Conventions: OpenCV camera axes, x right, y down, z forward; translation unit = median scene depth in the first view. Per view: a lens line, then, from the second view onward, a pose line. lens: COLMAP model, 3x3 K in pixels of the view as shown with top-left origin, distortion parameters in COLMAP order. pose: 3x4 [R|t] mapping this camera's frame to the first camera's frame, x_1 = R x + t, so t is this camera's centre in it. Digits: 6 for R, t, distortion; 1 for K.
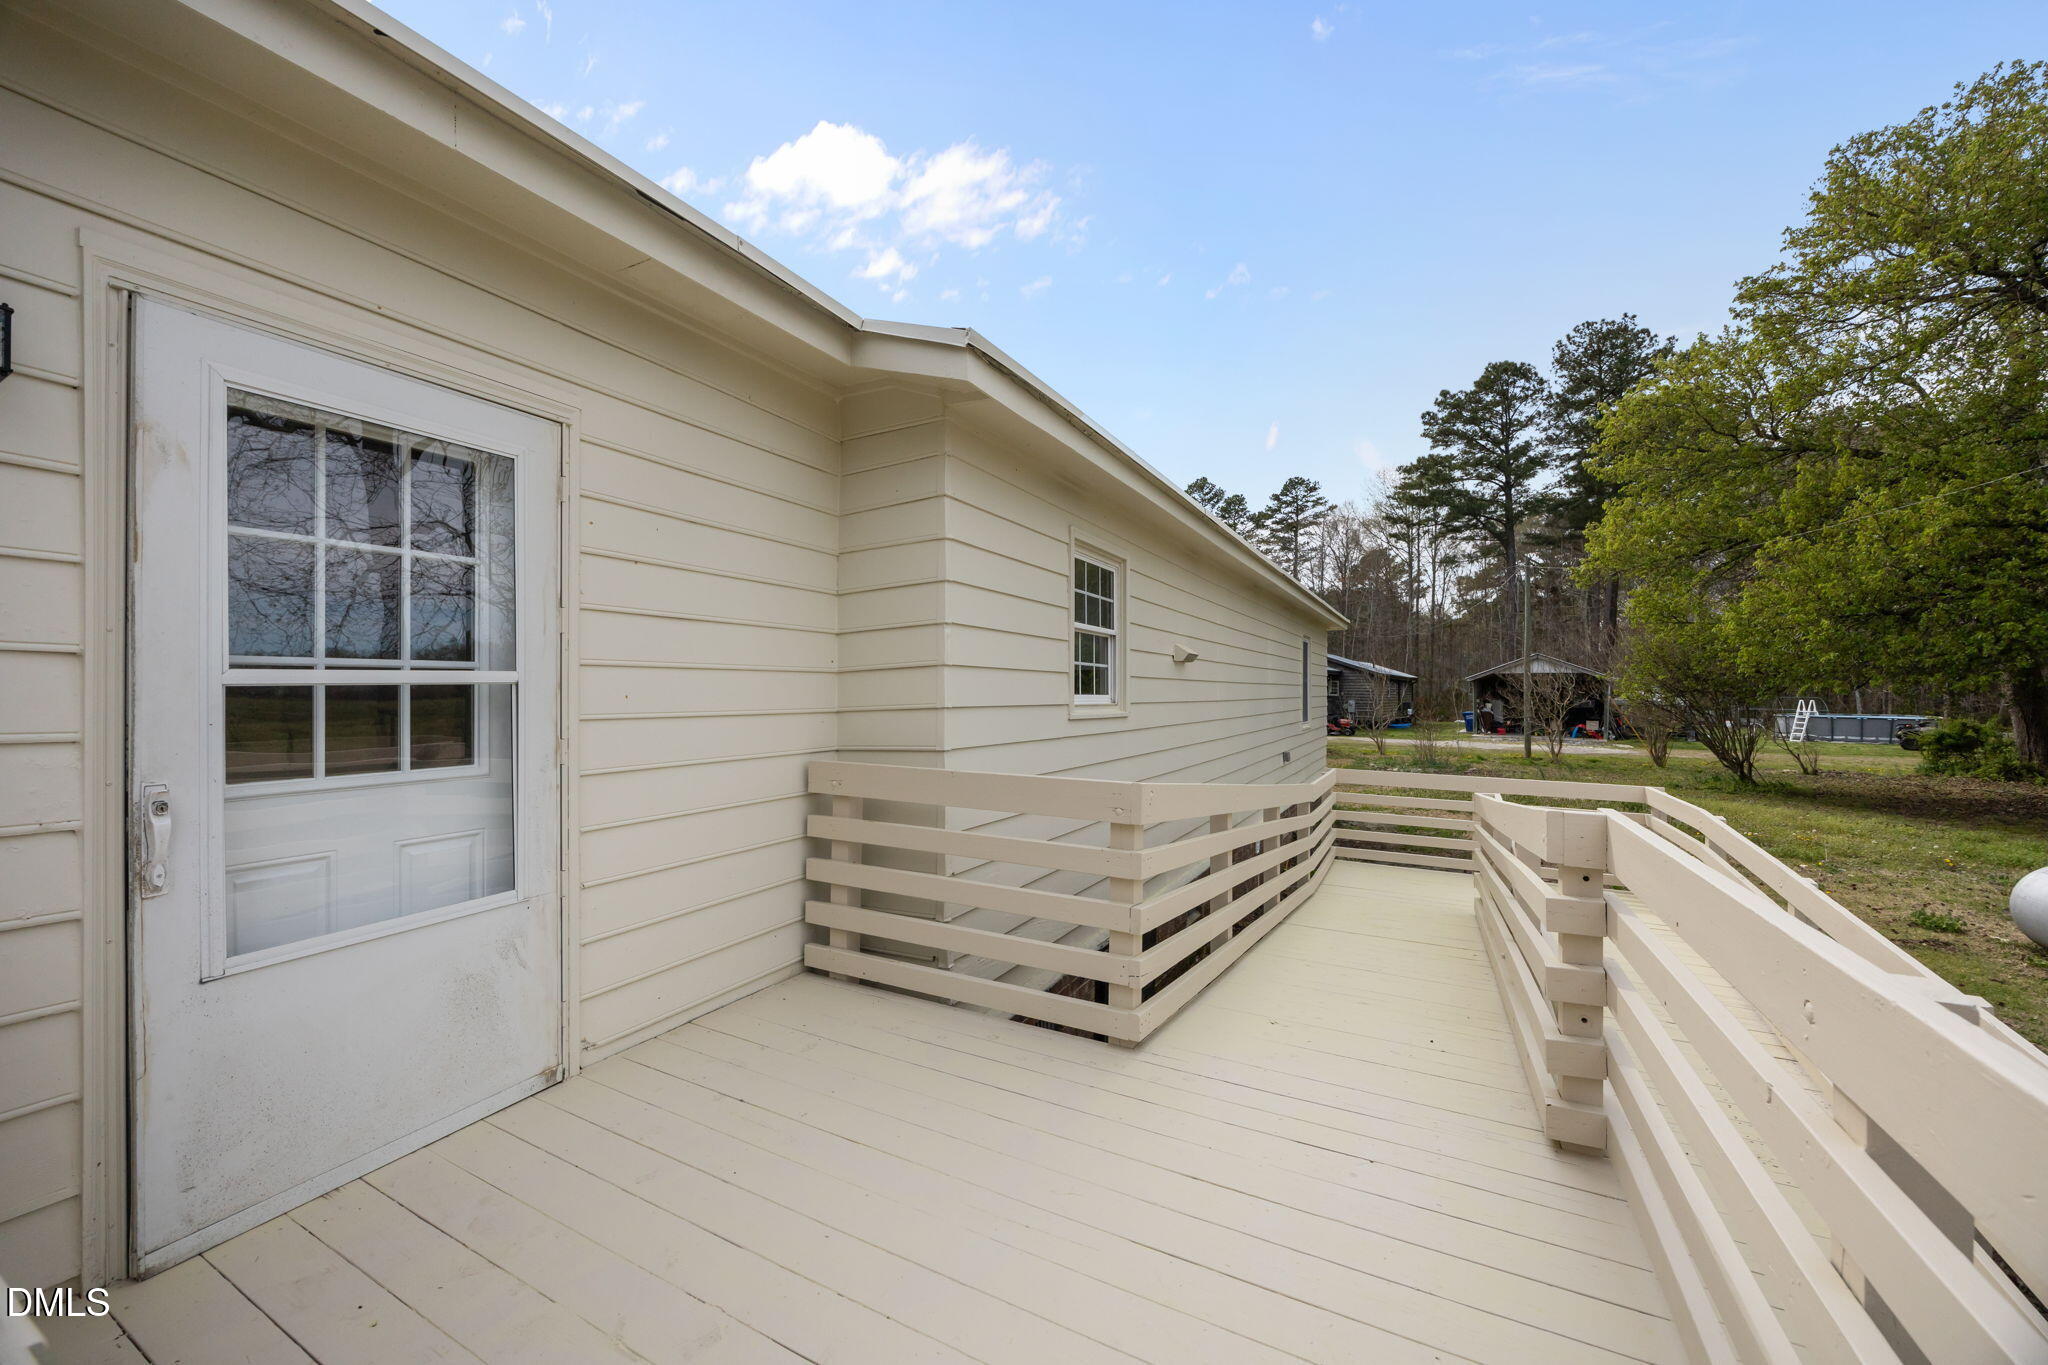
lens RADIAL K [[772.0, 0, 1024.0], [0, 772.0, 683.3], [0, 0, 1]] dist [-0.000523, 0.000182]
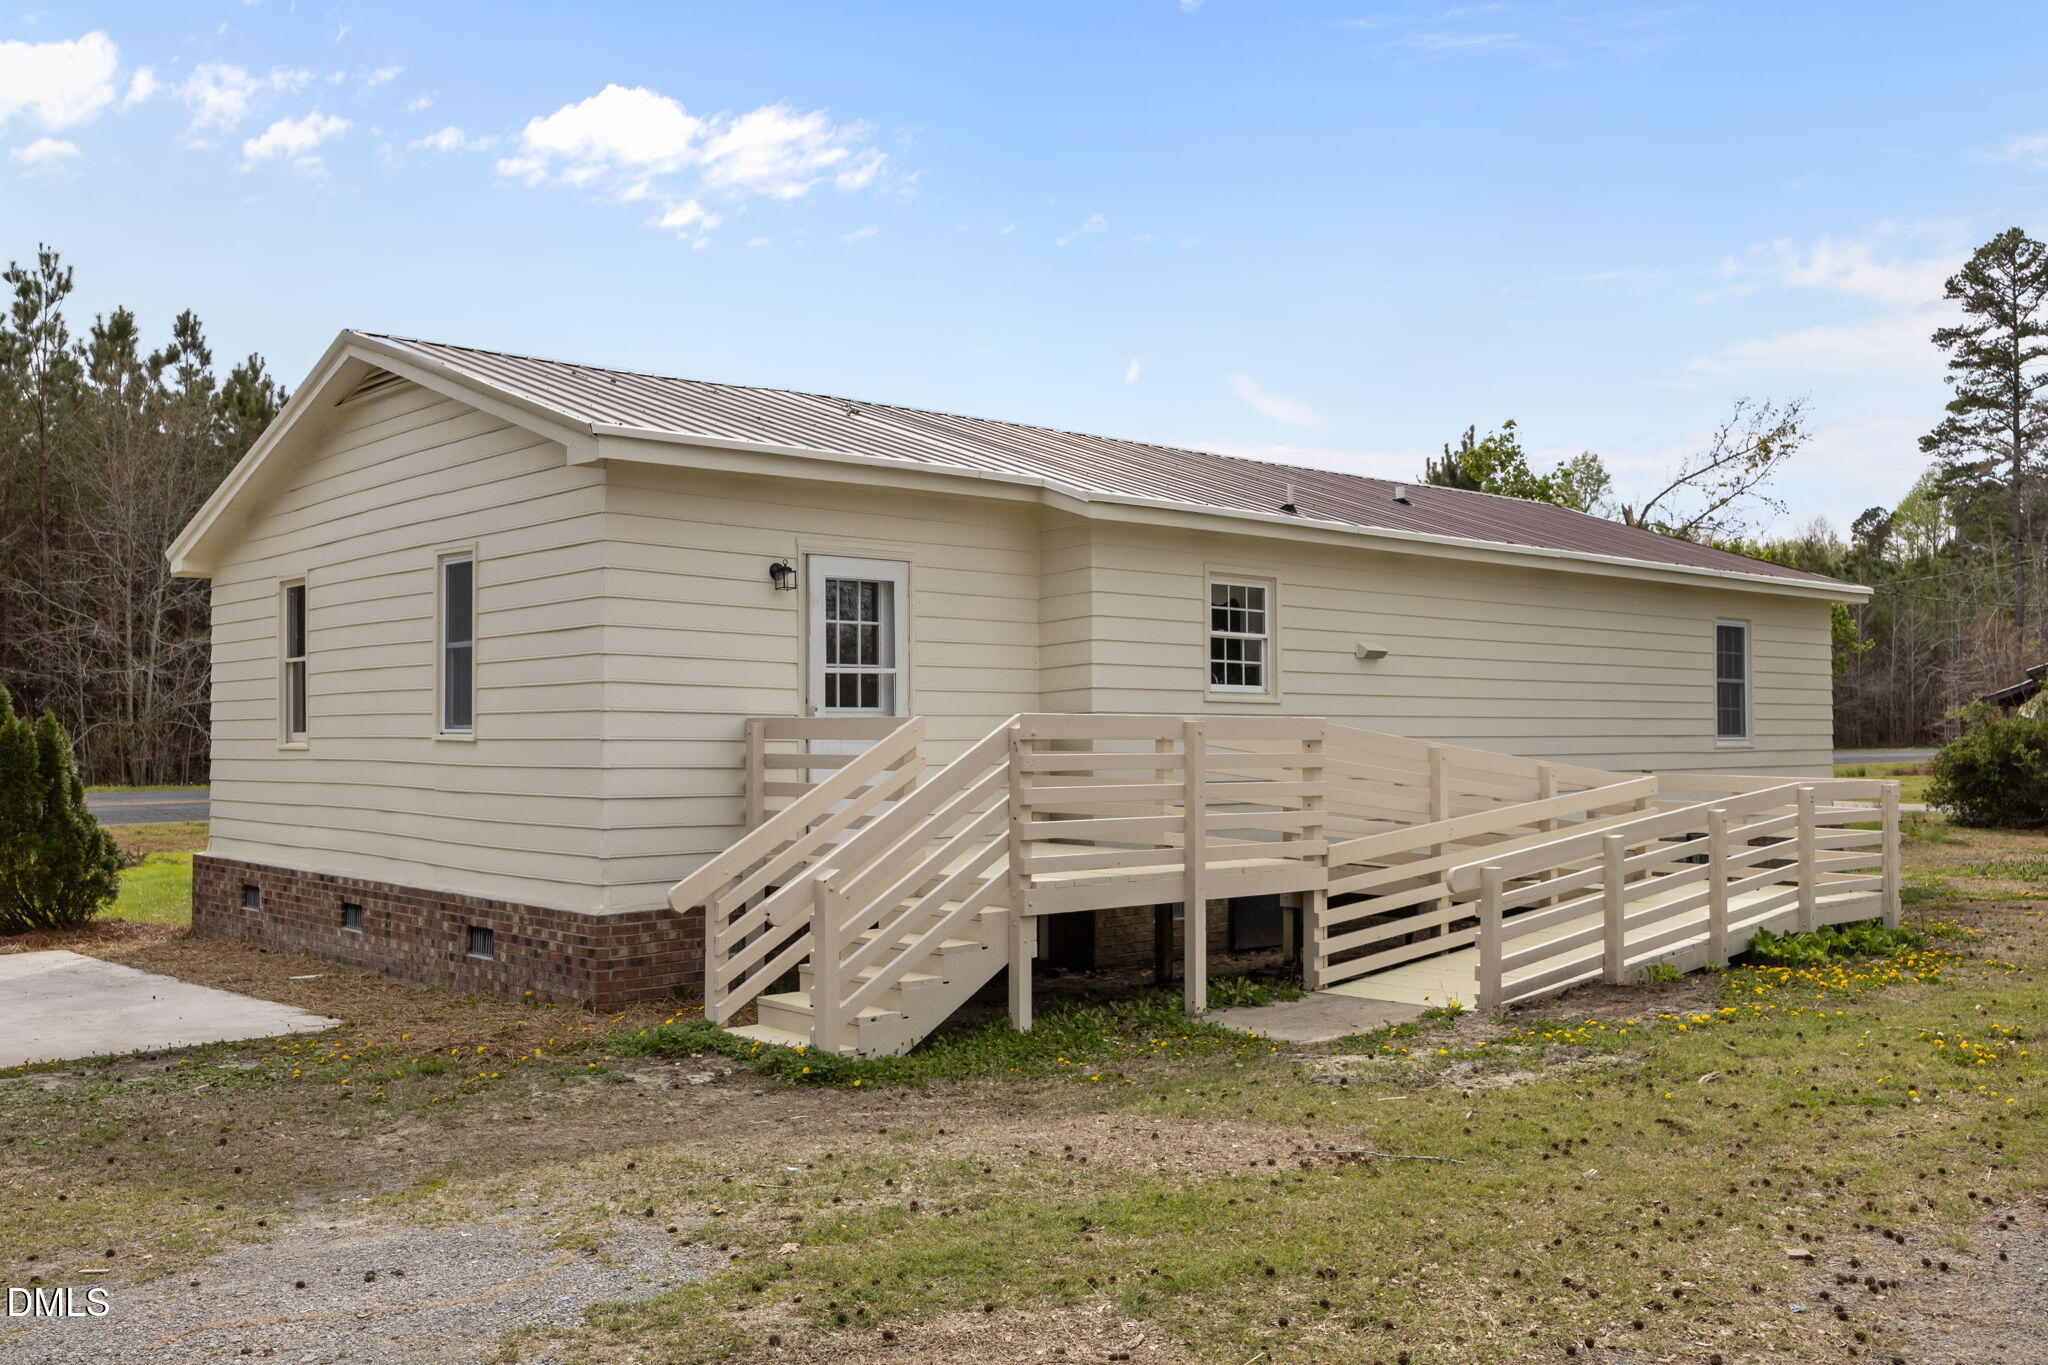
lens RADIAL K [[1834.0, 0, 1022.3], [0, 1834.0, 717.8], [0, 0, 1]] dist [-0.027021, 0.046736]
pose [[0.939570, -0.007472, -0.342274, 0.822056], [0.007145, 0.999972, -0.002215, 0.075952], [0.342281, -0.000365, 0.939597, -2.082860]]
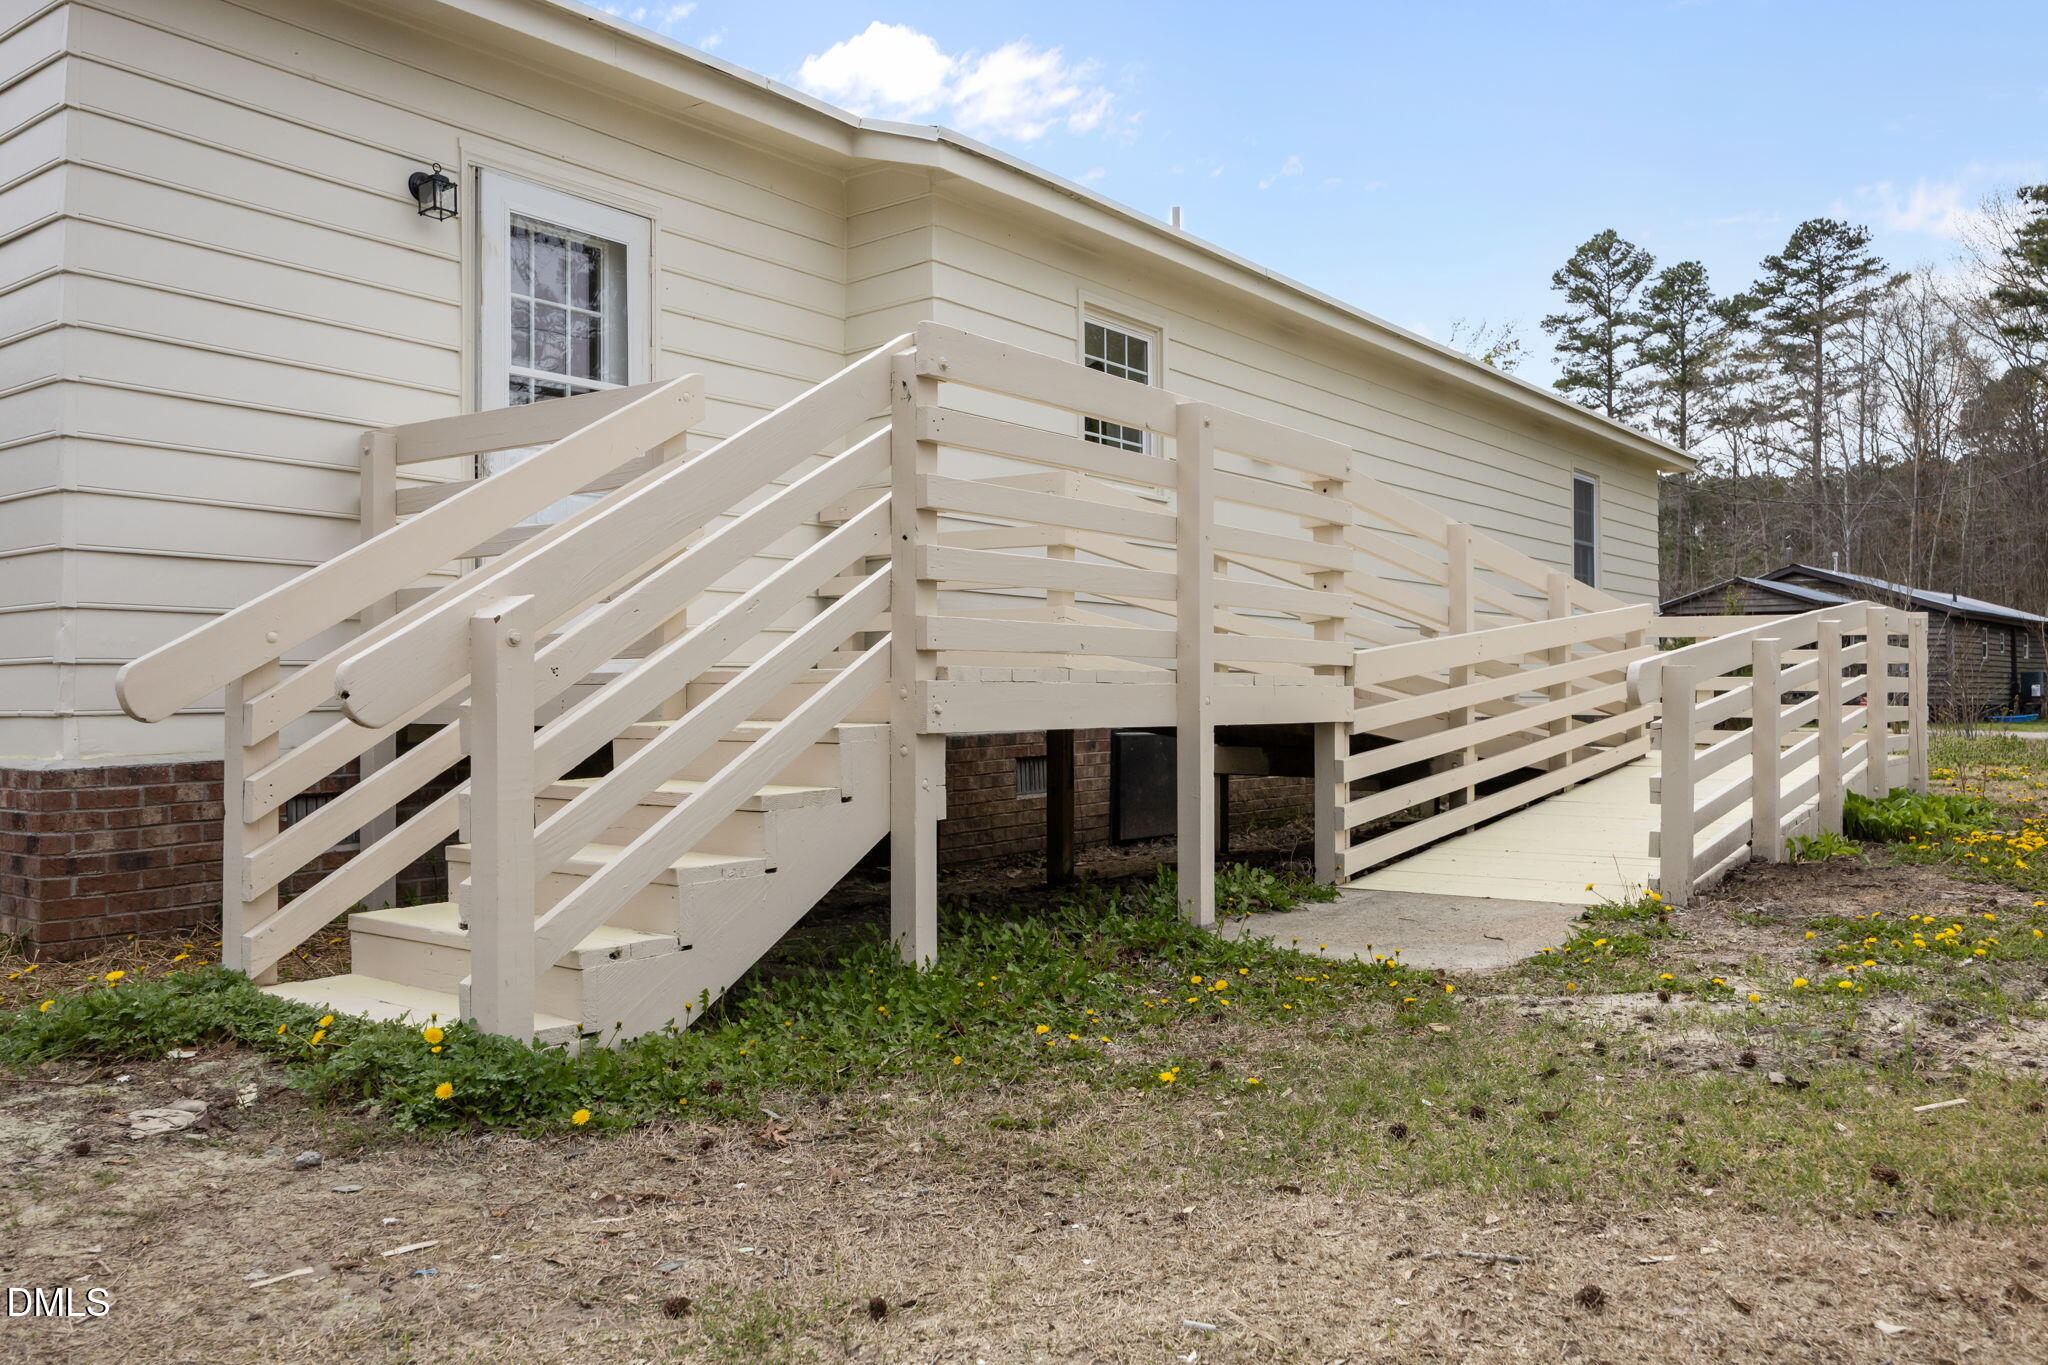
lens RADIAL K [[1615.8, 0, 1031.6], [0, 1615.8, 680.7], [0, 0, 1]] dist [-0.004534, -0.004509]
pose [[0.988752, -0.007182, -0.149391, 0.283070], [0.006987, 0.999974, -0.001829, 0.276218], [0.149400, 0.000765, 0.988777, -0.967019]]
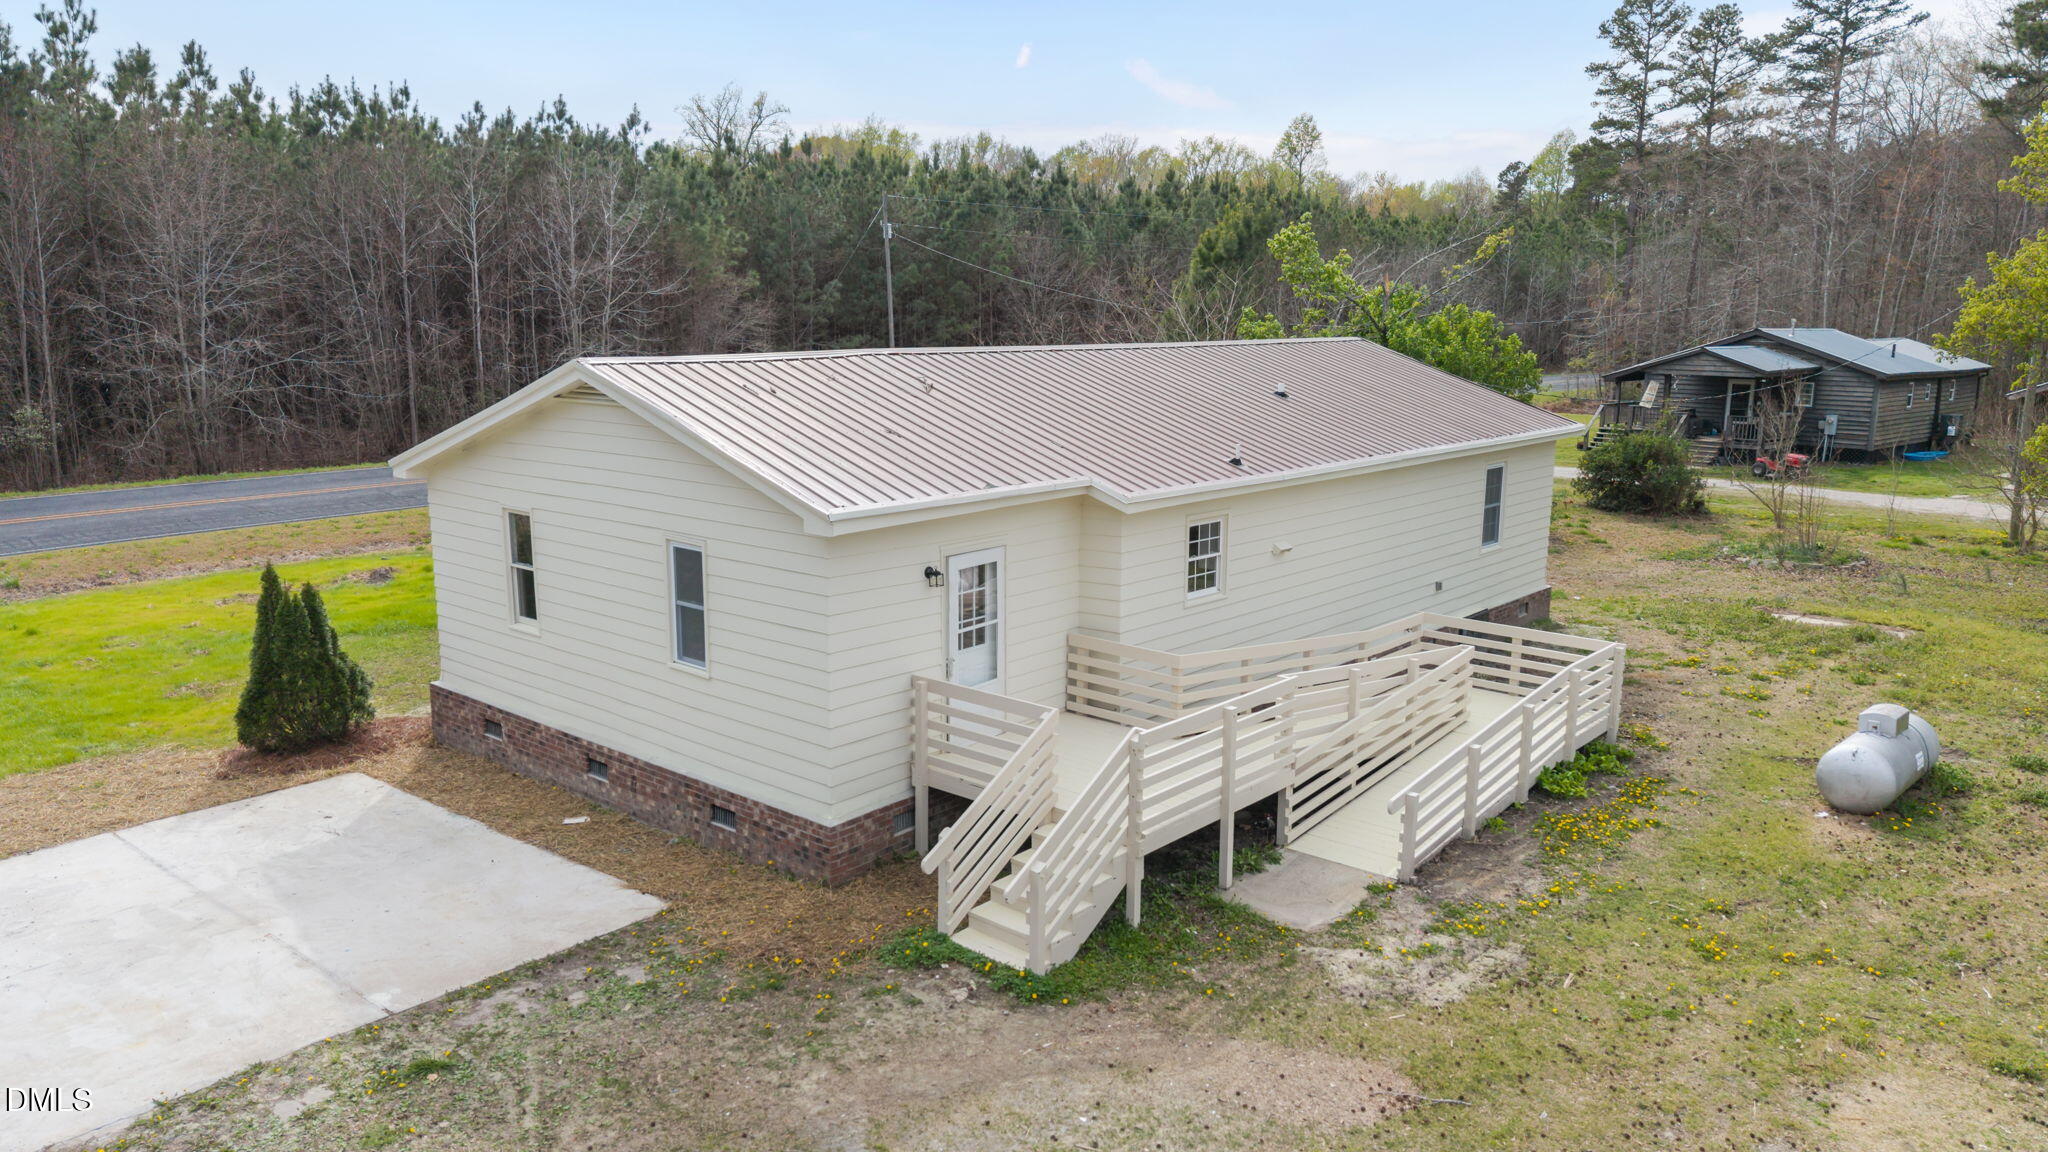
lens RADIAL K [[1425.9, 0, 1012.9], [0, 1425.9, 578.8], [0, 0, 1]] dist [0.051175, -0.078407]
pose [[0.974442, 0.048715, -0.219291, 0.411567], [-0.003617, 0.979478, 0.201519, -0.740606], [0.224608, -0.195576, 0.954621, -2.541333]]
